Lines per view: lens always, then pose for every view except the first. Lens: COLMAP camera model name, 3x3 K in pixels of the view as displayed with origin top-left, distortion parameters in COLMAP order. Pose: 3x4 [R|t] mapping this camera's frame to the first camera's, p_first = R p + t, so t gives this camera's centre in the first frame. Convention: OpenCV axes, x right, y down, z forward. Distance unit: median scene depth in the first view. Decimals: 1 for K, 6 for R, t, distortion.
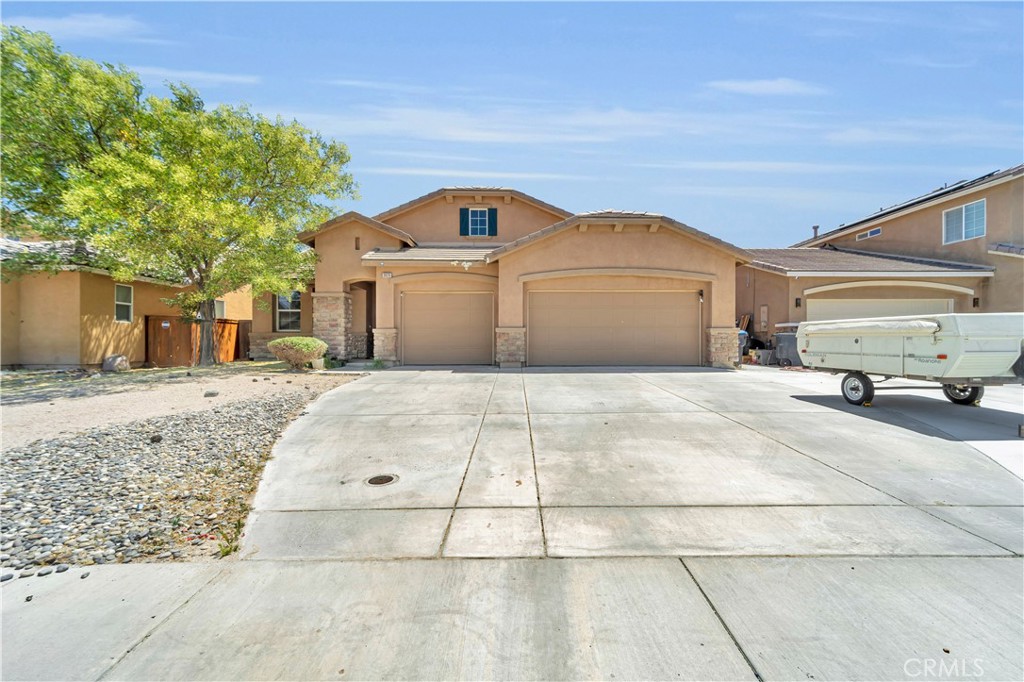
lens RADIAL K [[420.9, 0, 511.4], [0, 420.9, 334.3], [0, 0, 1]] dist [0.008173, -0.000027]
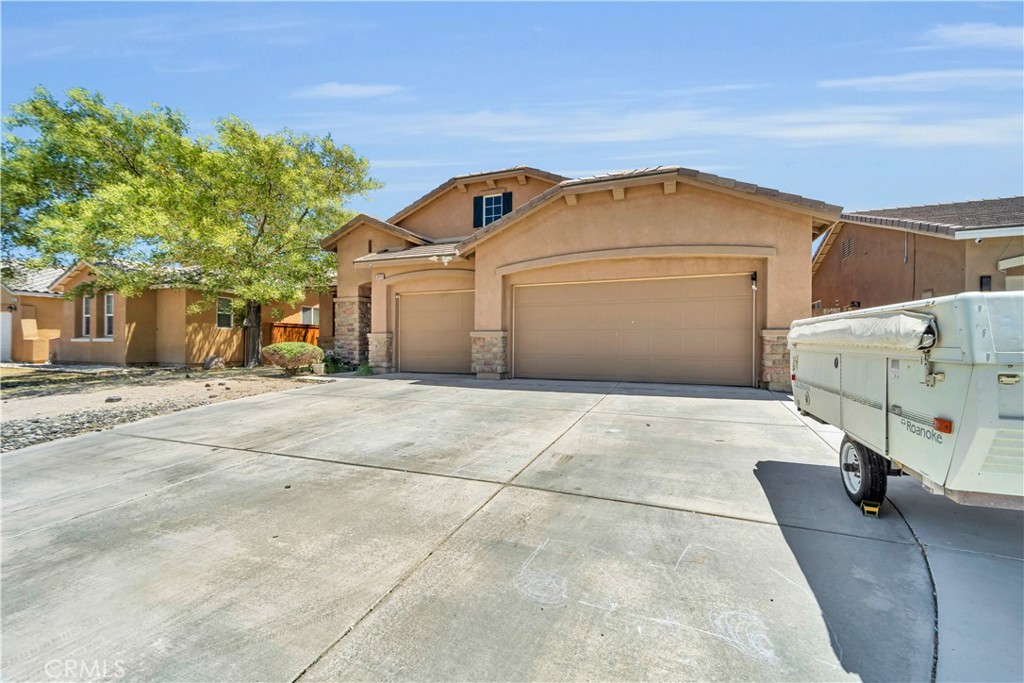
lens RADIAL K [[420.9, 0, 516.2], [0, 420.9, 336.5], [0, 0, 1]] dist [0.008173, -0.000027]
pose [[0.922983, -0.002936, -0.384830, 0.358266], [0.004419, 0.999986, 0.002970, -0.007360], [0.384816, -0.004442, 0.922983, 0.246330]]
